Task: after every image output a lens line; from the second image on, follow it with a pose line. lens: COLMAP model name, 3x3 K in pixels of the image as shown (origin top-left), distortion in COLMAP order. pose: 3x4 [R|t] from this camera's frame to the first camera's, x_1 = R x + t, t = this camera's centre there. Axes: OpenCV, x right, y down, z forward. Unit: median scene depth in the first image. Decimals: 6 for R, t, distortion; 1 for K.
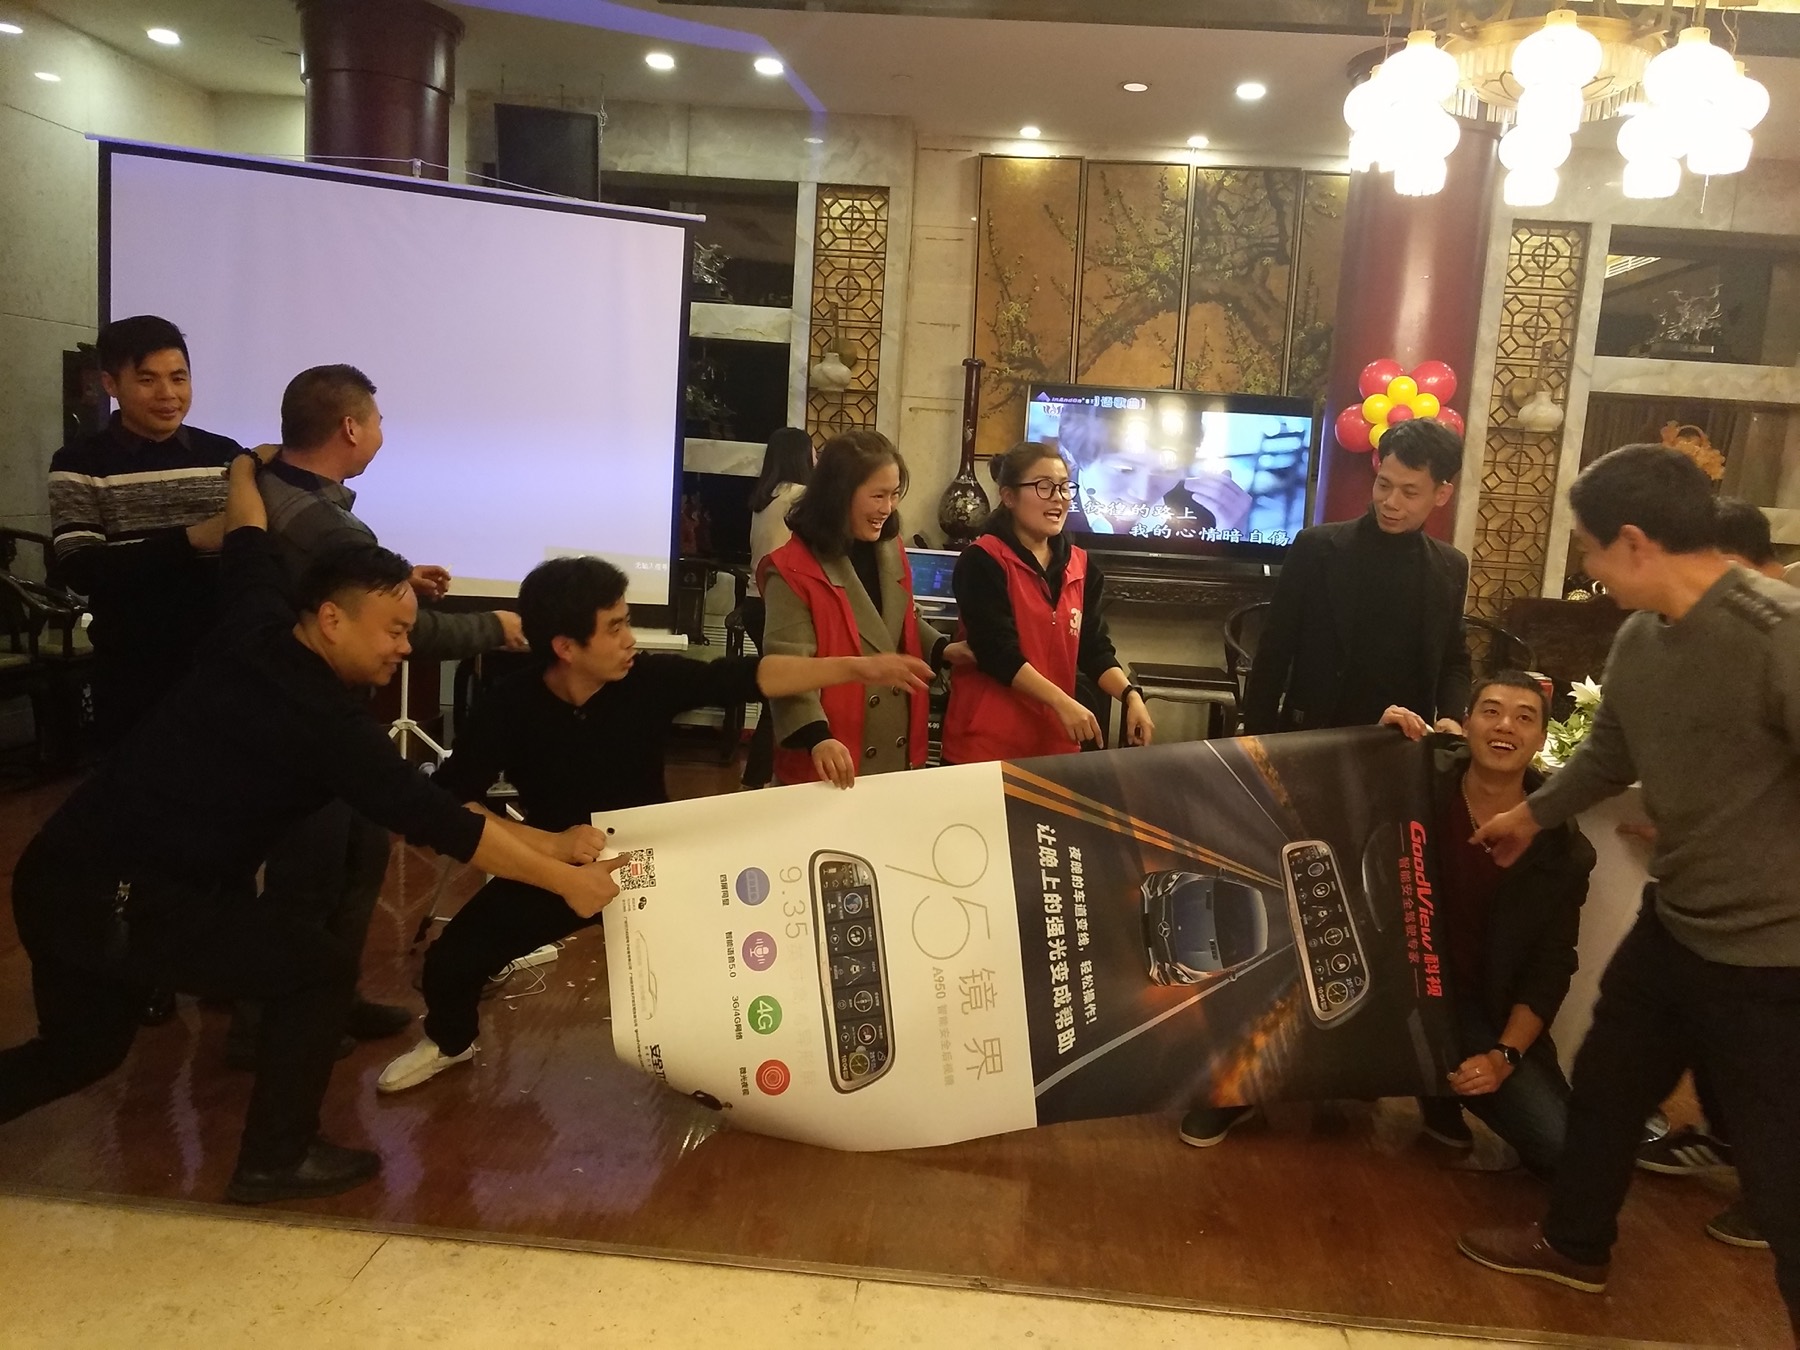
lens RADIAL K [[1390.1, 0, 921.6], [0, 1390.1, 648.4], [0, 0, 1]] dist [0.046226, -0.066348]
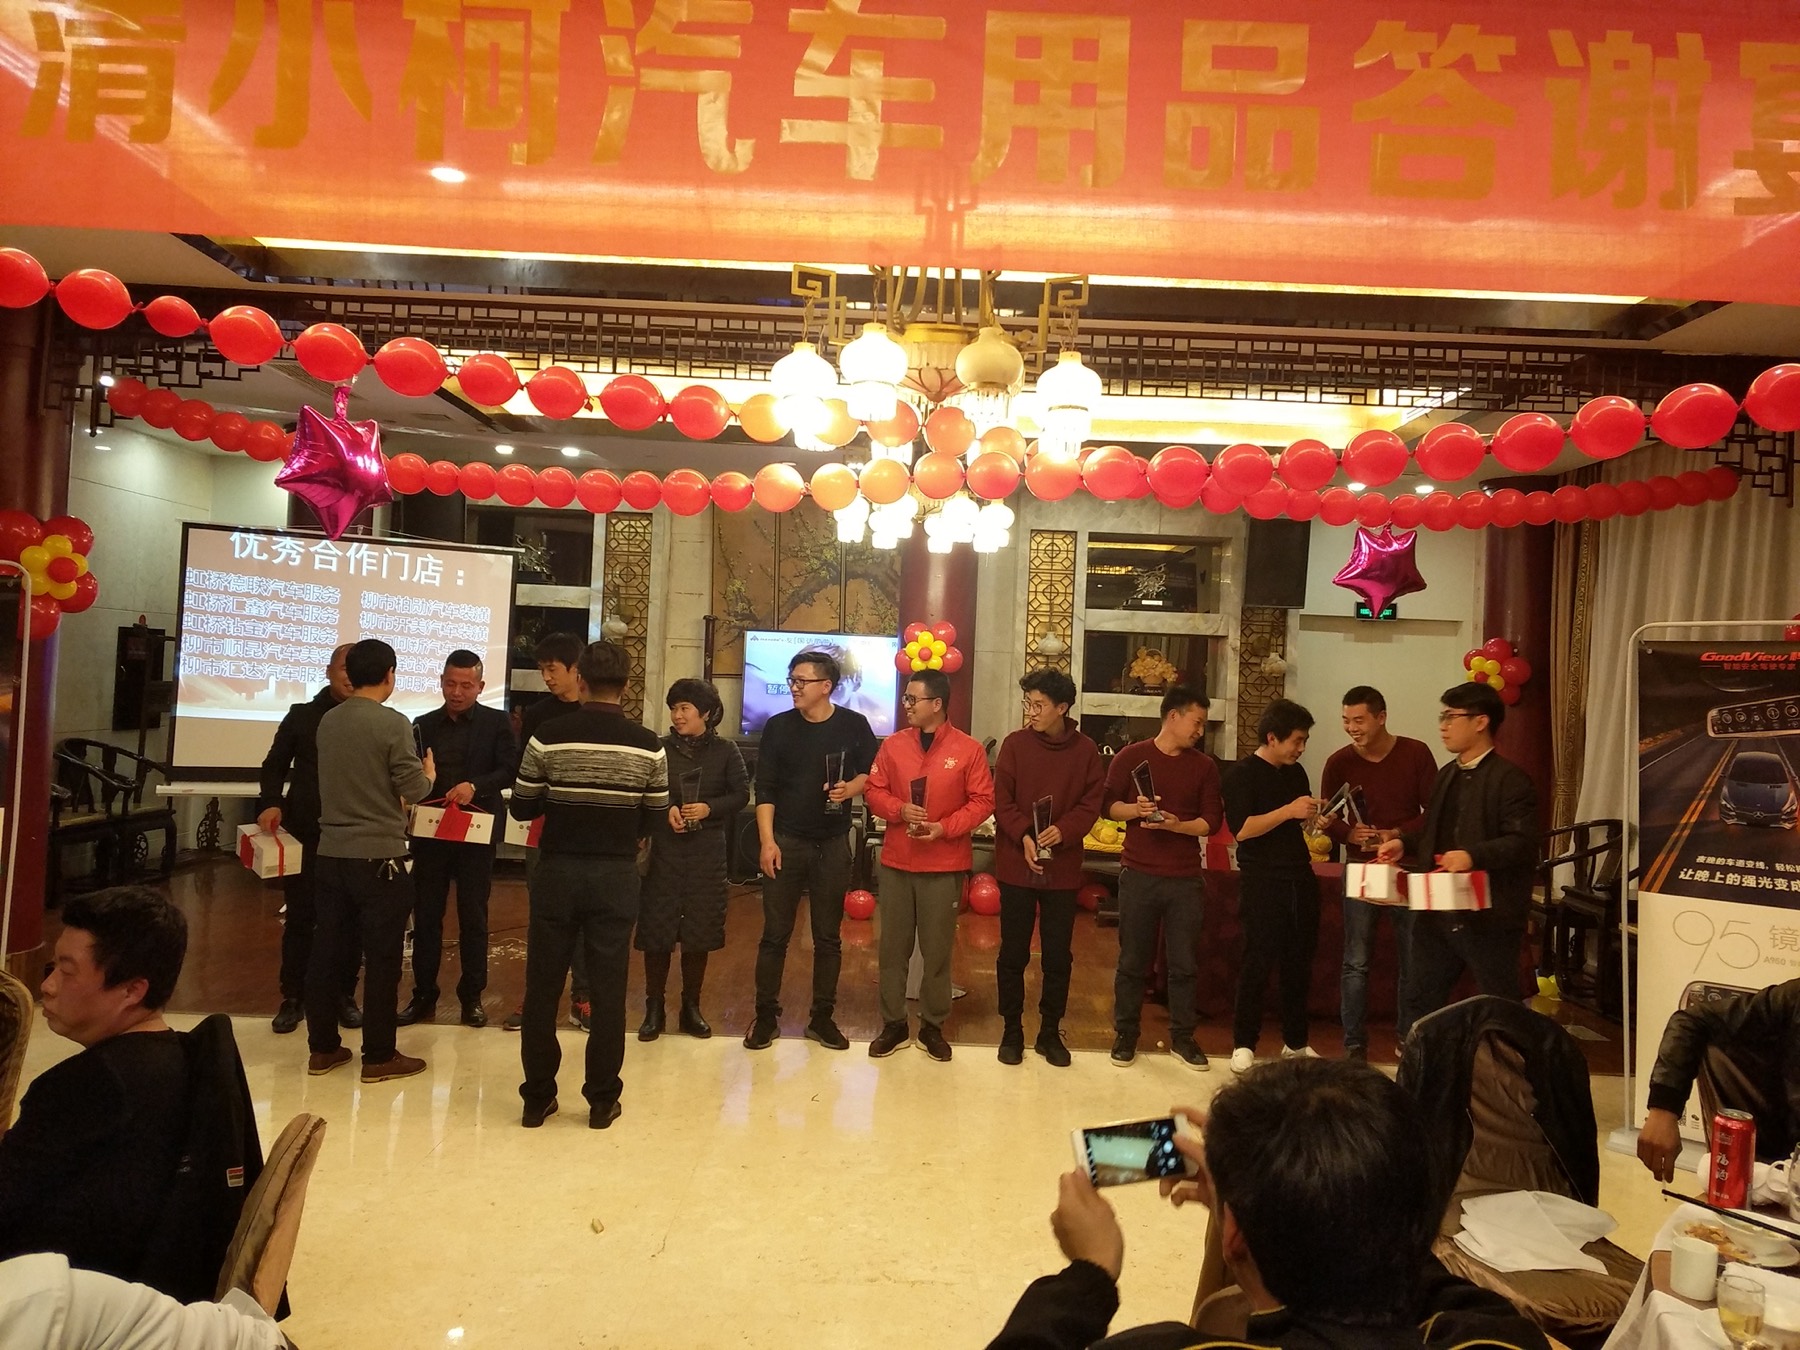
lens RADIAL K [[1390.1, 0, 921.6], [0, 1390.1, 648.4], [0, 0, 1]] dist [0.046226, -0.066348]
pose [[0.996786, -0.021886, 0.077067, 0.157789], [0.033404, 0.987893, -0.151500, 0.075816], [-0.072818, 0.153588, 0.985448, -0.573818]]
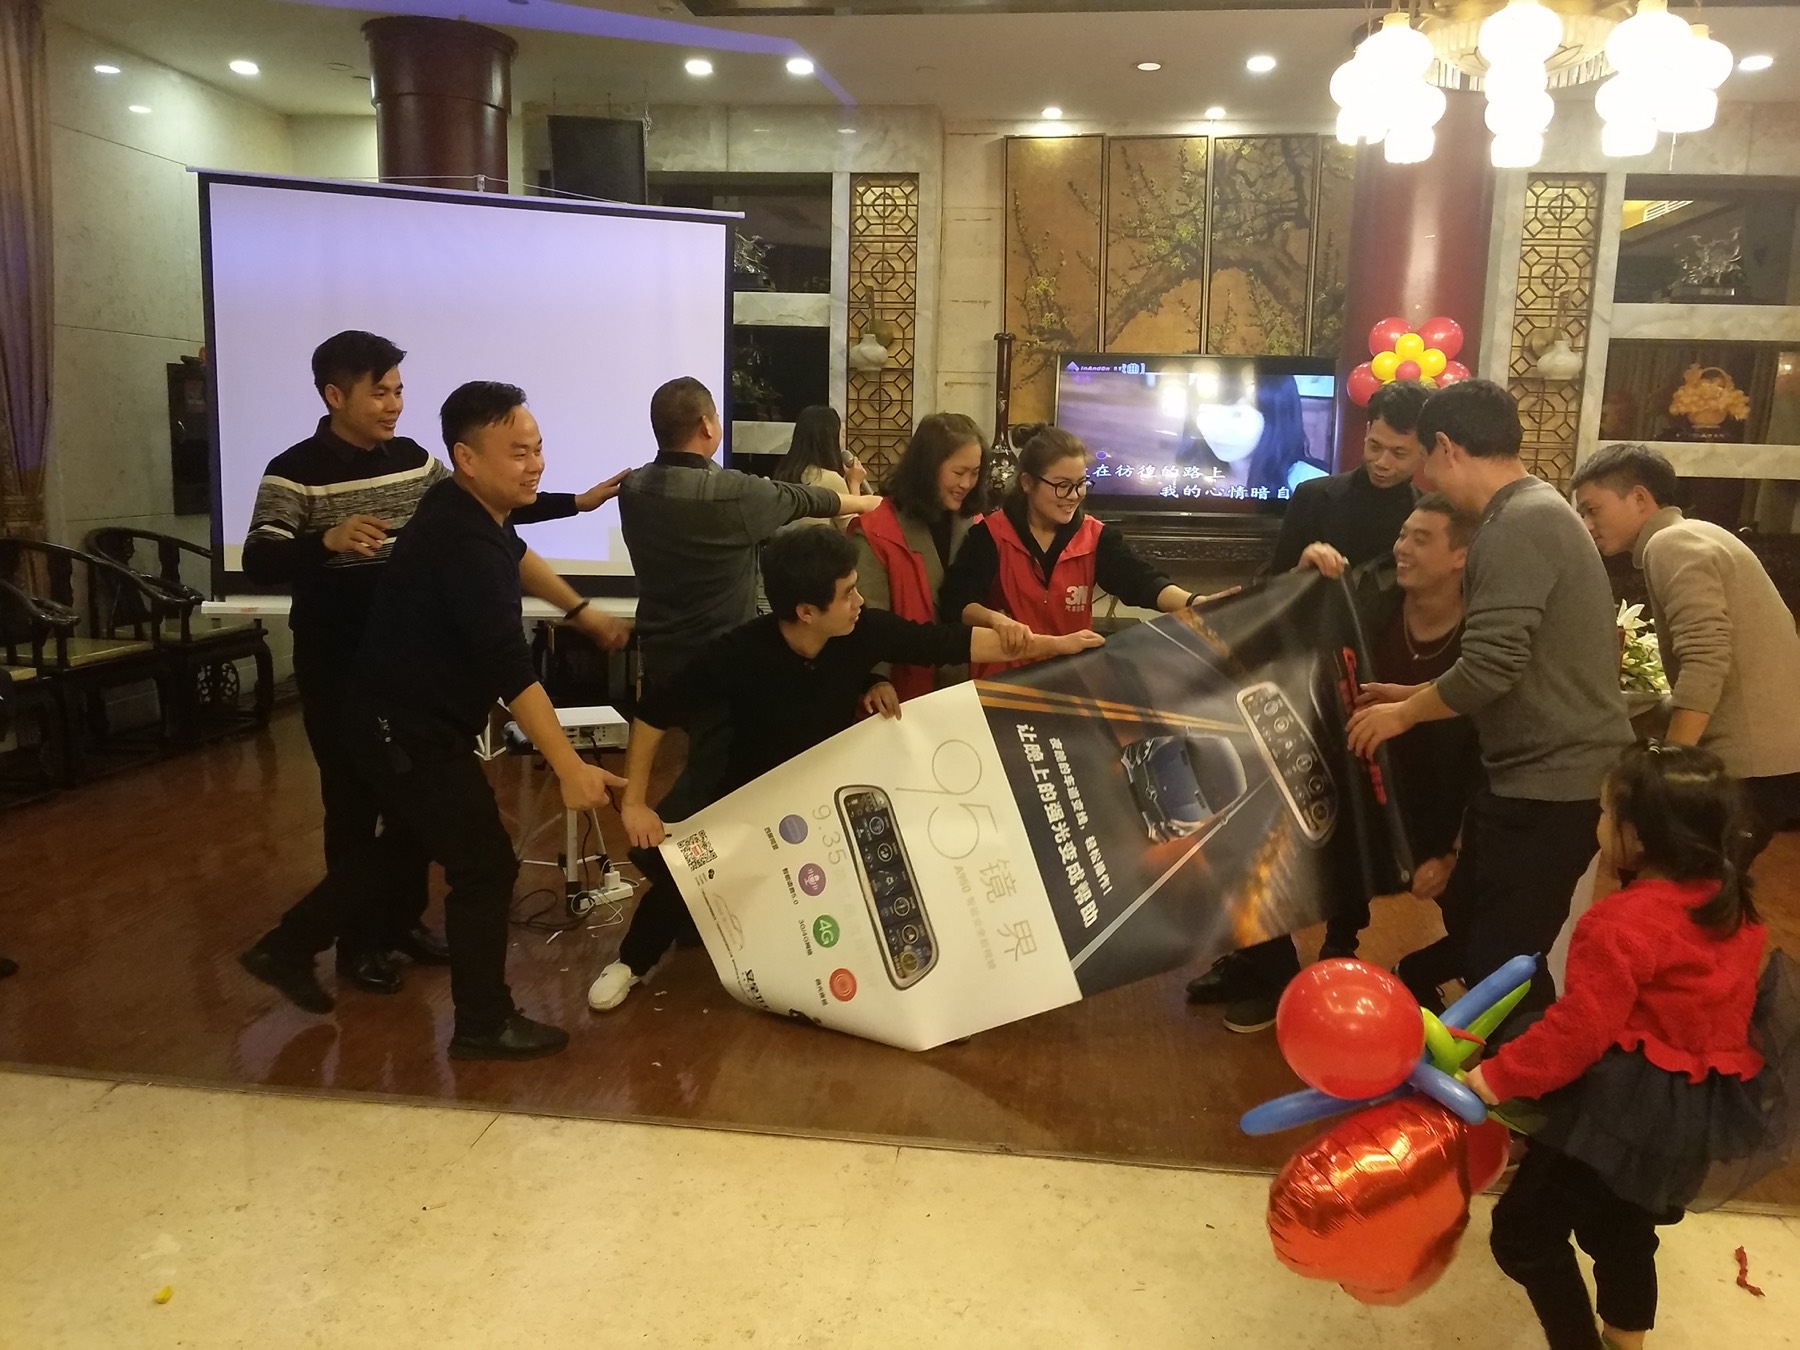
lens RADIAL K [[1384.6, 0, 895.3], [0, 1384.6, 644.0], [0, 0, 1]] dist [0.042569, -0.056302]
pose [[0.997600, -0.031066, -0.061883, 0.012967], [0.032065, 0.999370, 0.015219, 0.007082], [0.061371, -0.017167, 0.997967, -0.050862]]
